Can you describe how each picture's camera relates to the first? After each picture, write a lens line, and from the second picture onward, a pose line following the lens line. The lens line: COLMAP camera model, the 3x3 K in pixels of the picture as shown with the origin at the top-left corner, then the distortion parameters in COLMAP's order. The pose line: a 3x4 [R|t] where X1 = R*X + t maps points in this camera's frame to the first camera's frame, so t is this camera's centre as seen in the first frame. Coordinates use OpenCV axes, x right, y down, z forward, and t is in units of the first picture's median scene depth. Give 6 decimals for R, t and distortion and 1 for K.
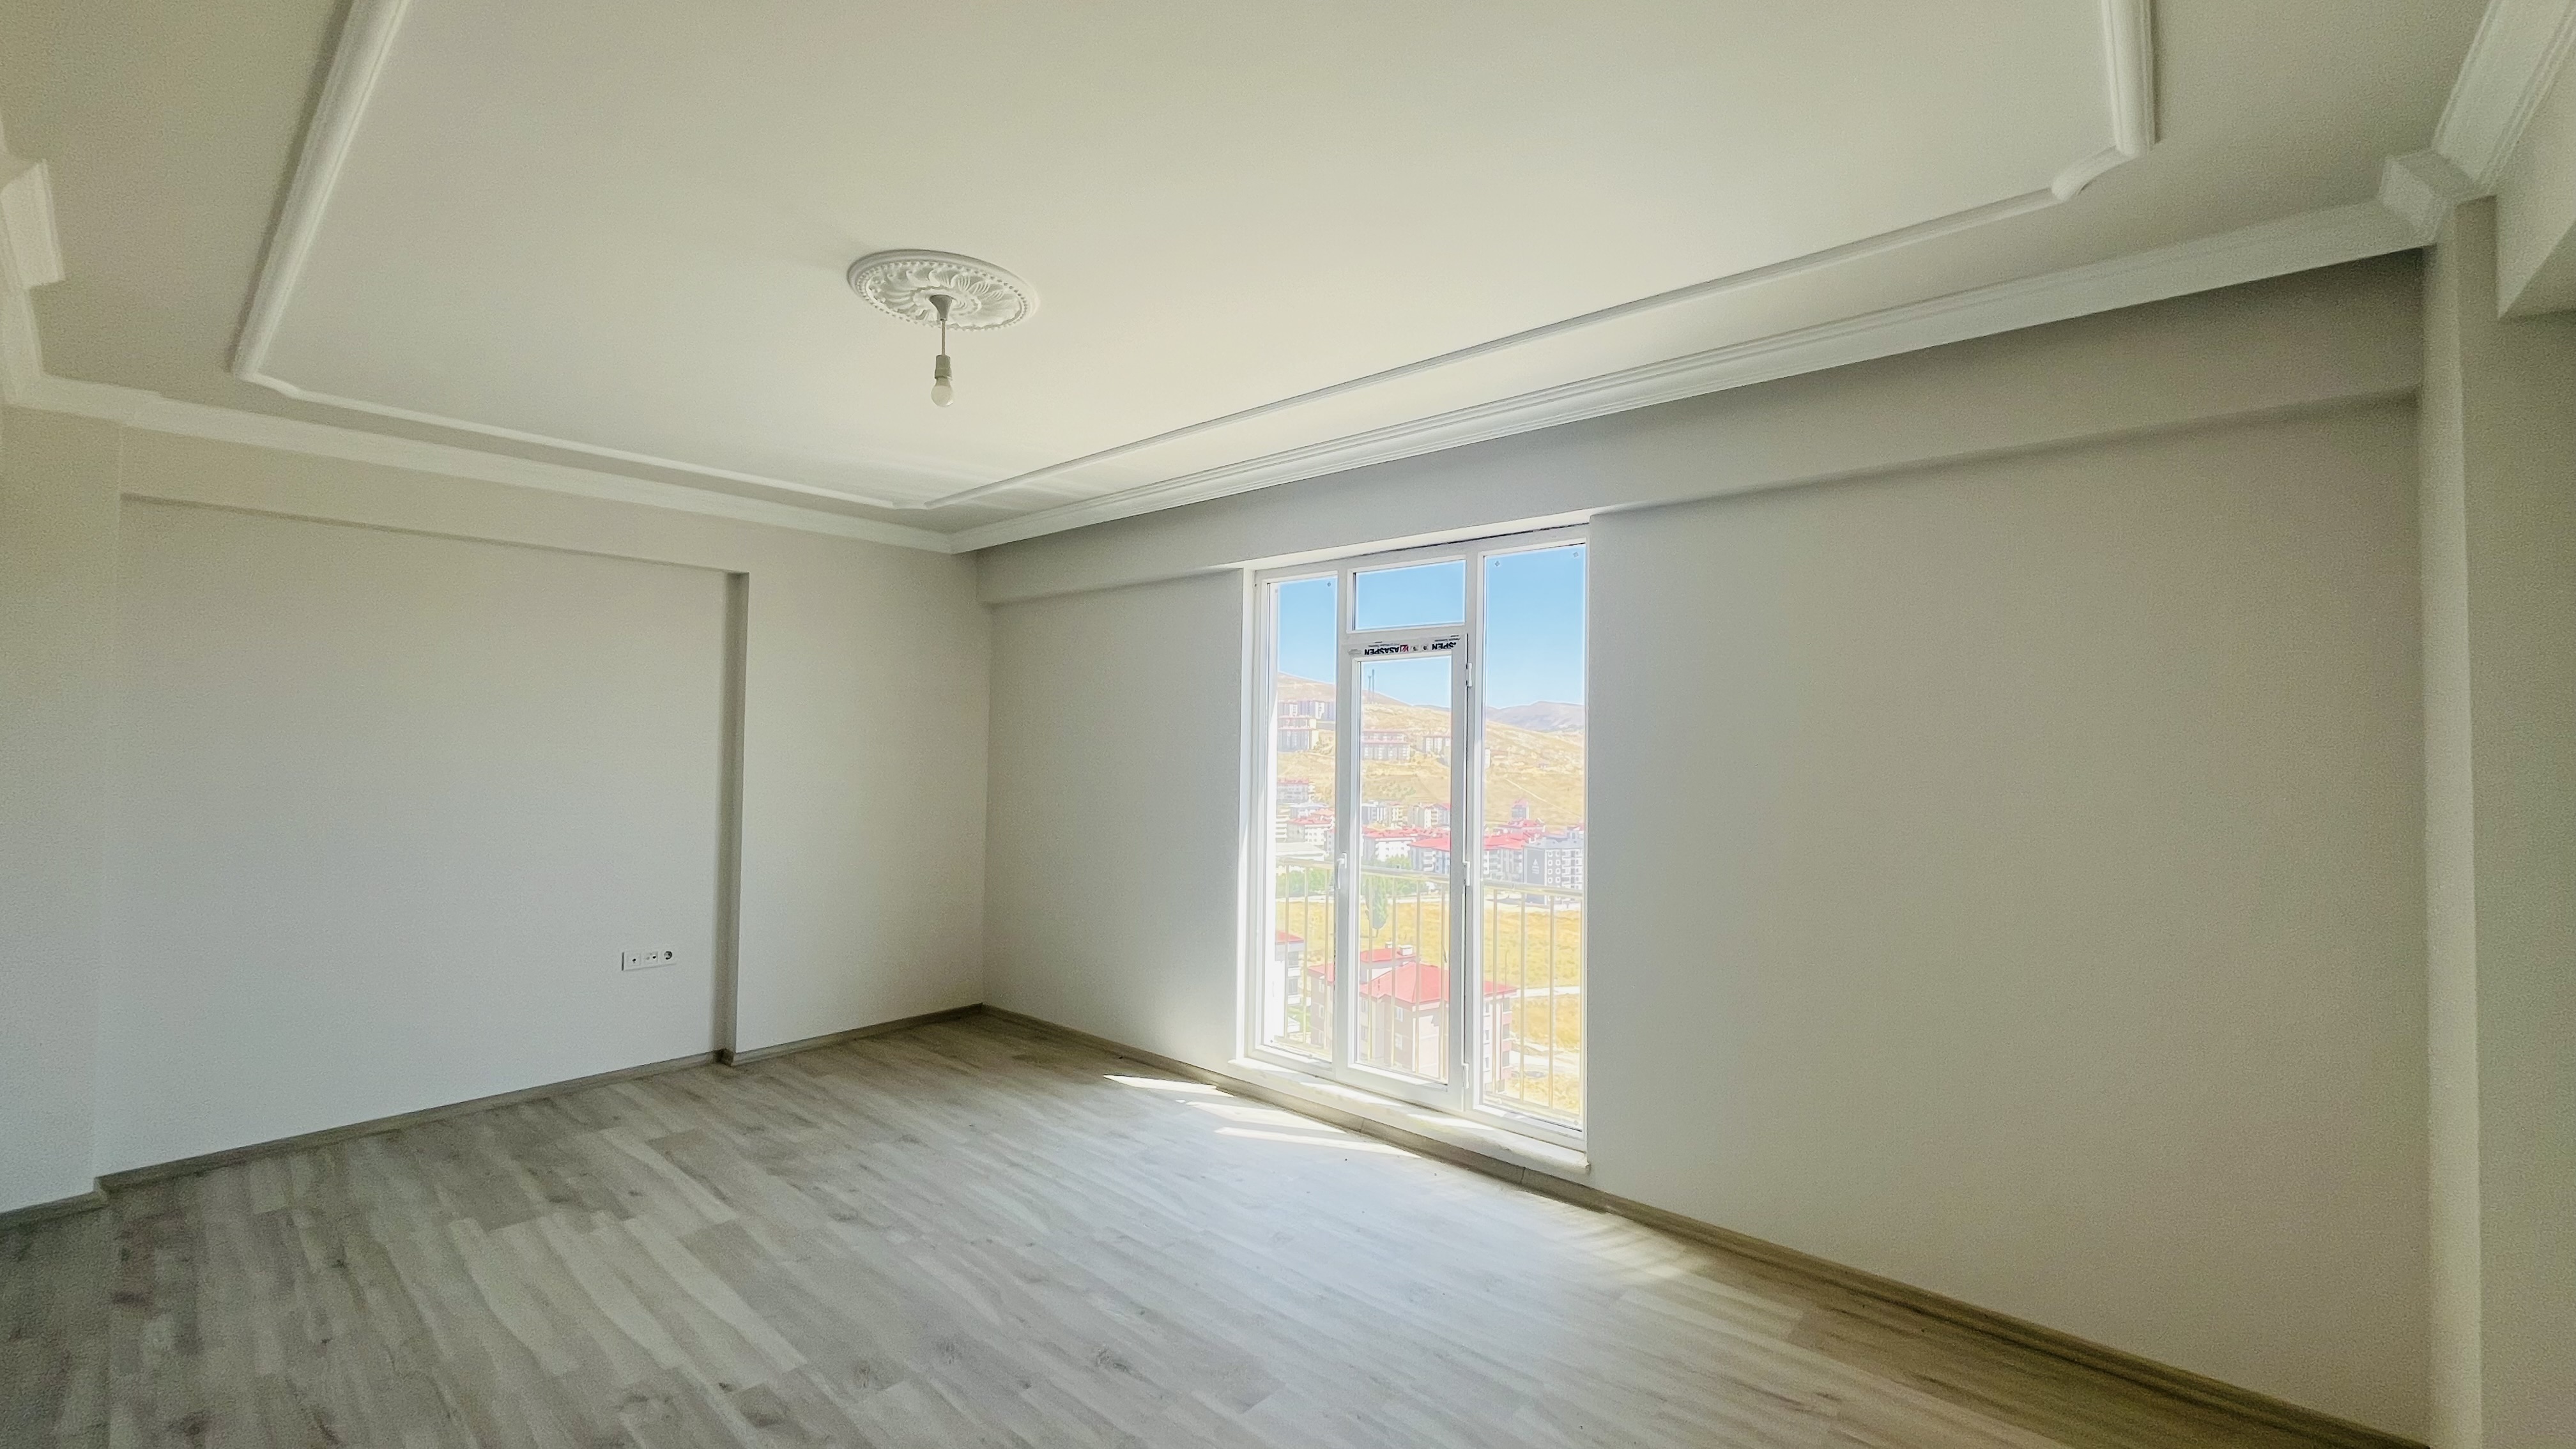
lens RADIAL K [[1036.2, 0, 1282.0], [0, 1036.2, 721.5], [0, 0, 1]] dist [-0.003111, -0.000111]
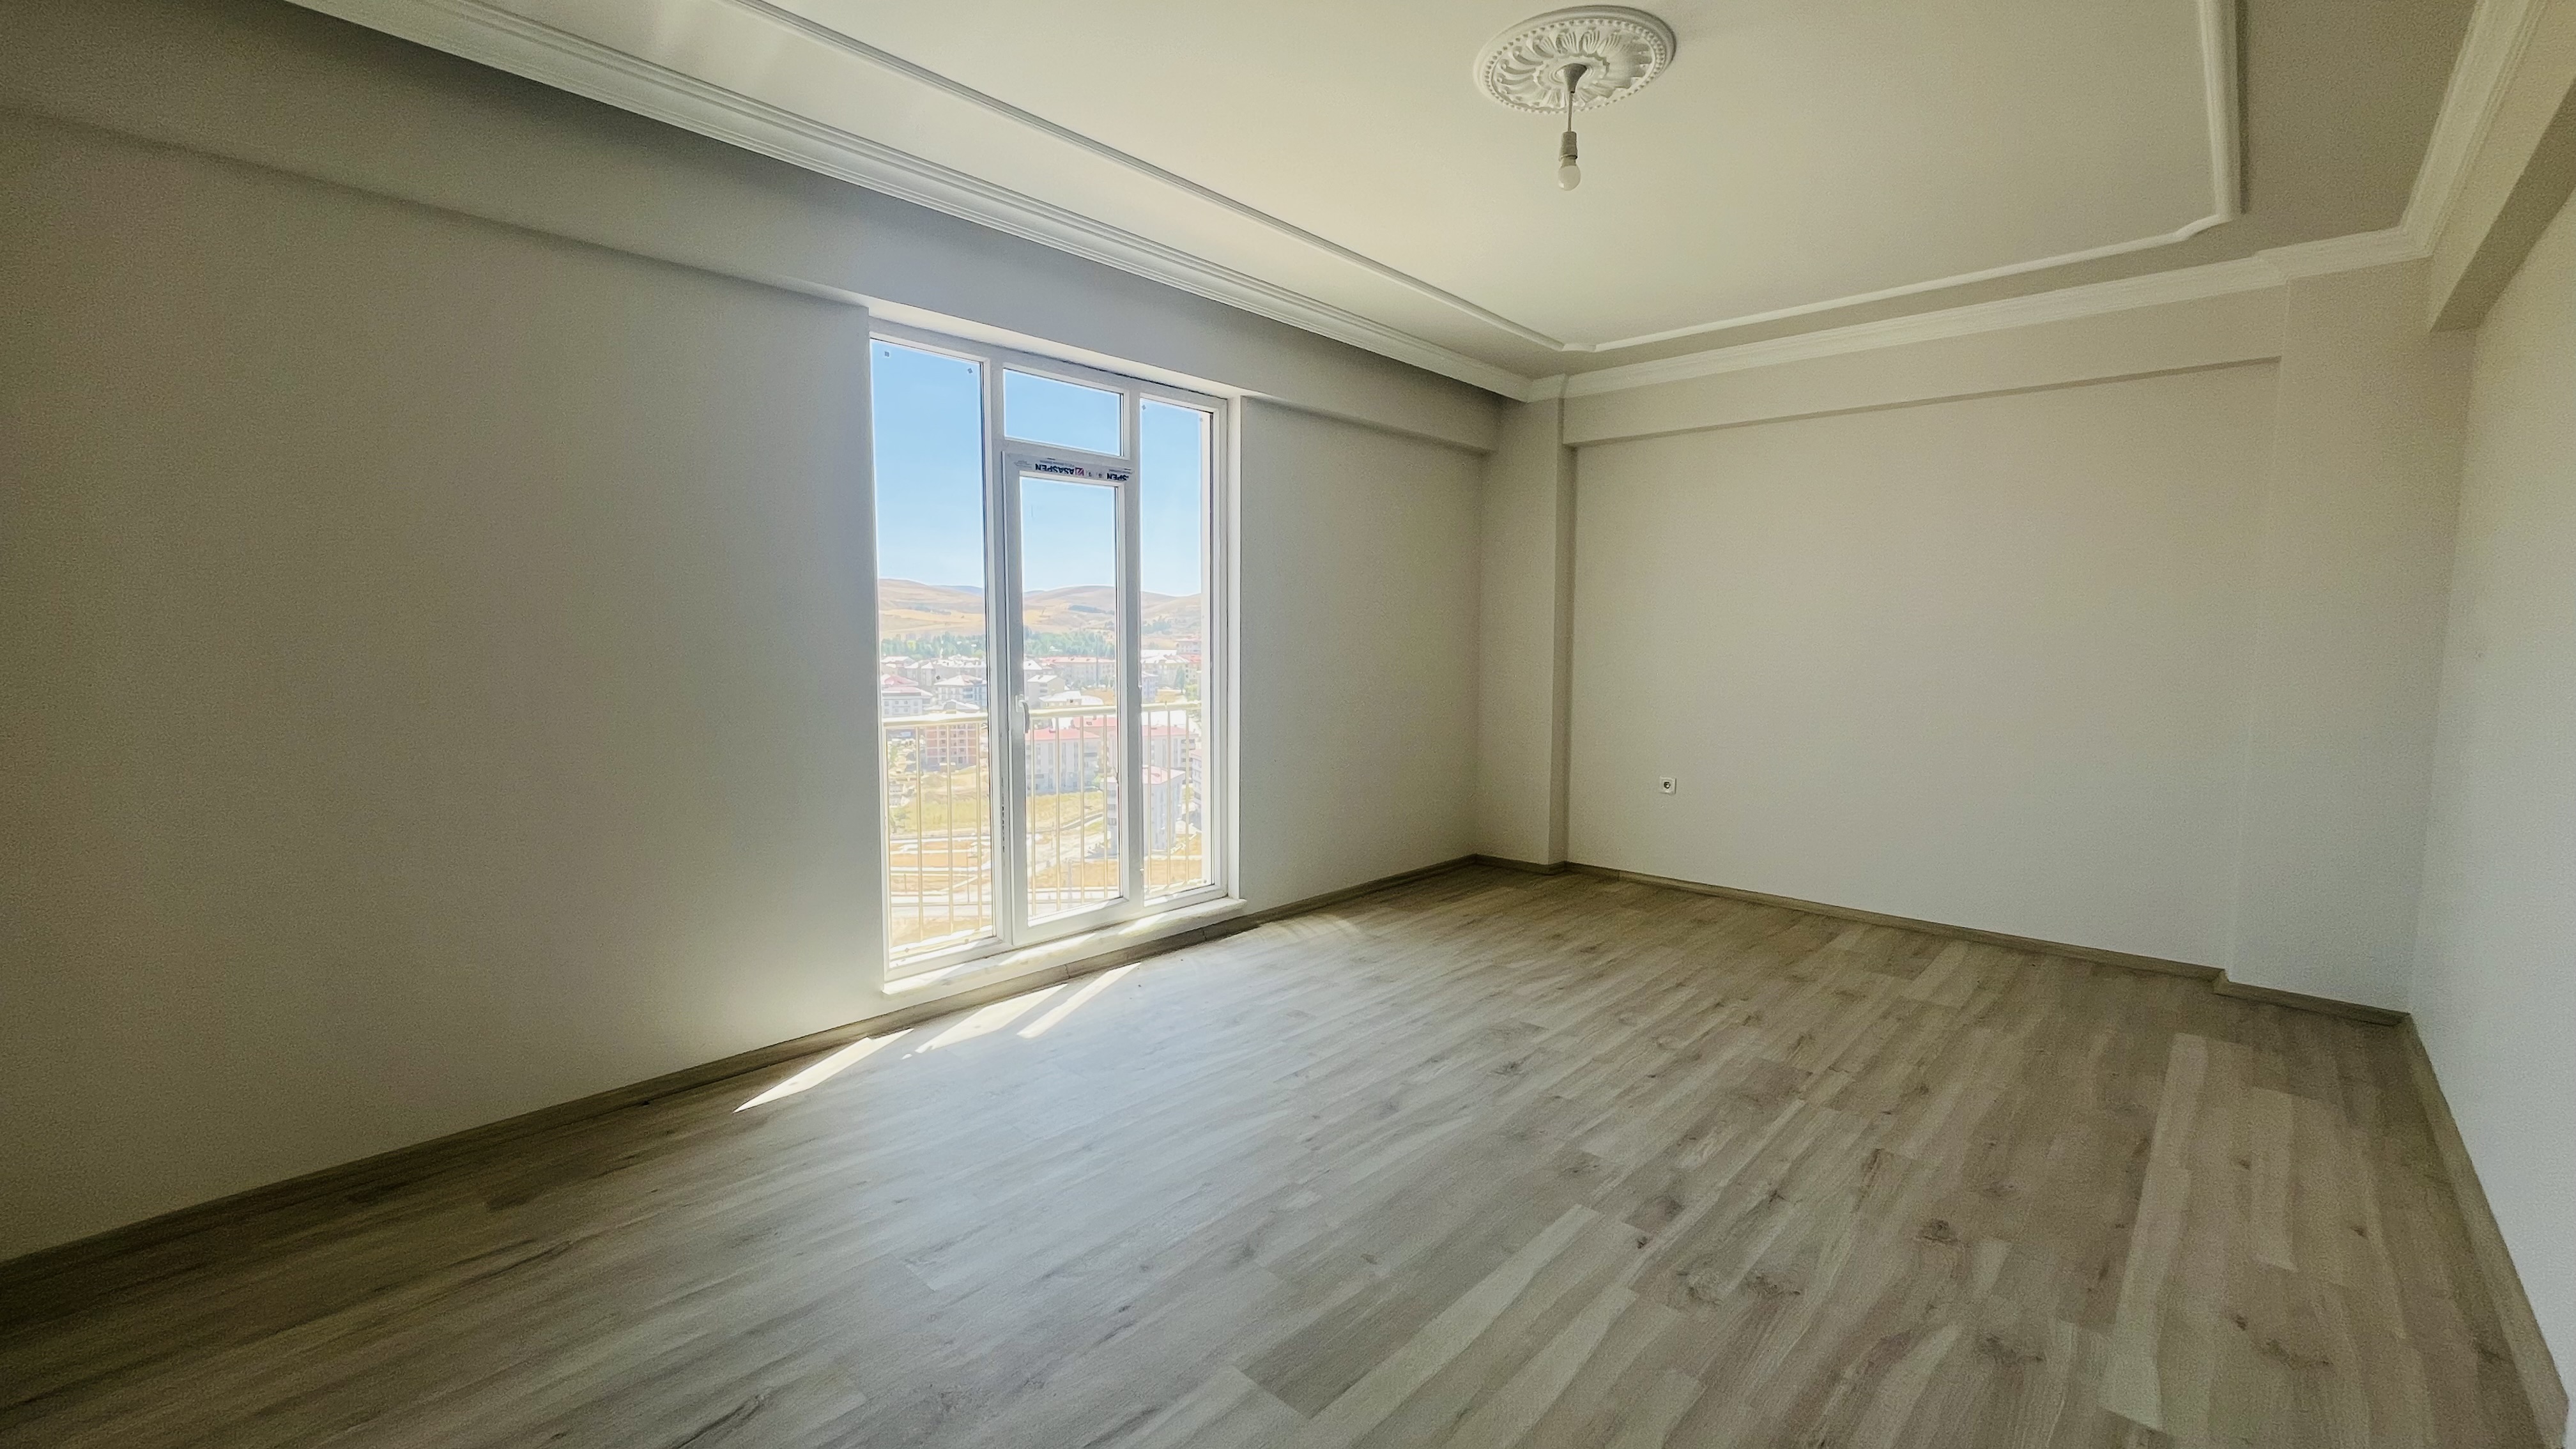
lens RADIAL K [[1030.1, 0, 1282.1], [0, 1030.1, 724.2], [0, 0, 1]] dist [-0.005277, -0.000103]
pose [[0.036523, -0.100366, 0.994280, -0.924701], [-0.026388, 0.994500, 0.101357, 0.065514], [-0.998984, -0.029939, 0.033673, 0.852437]]
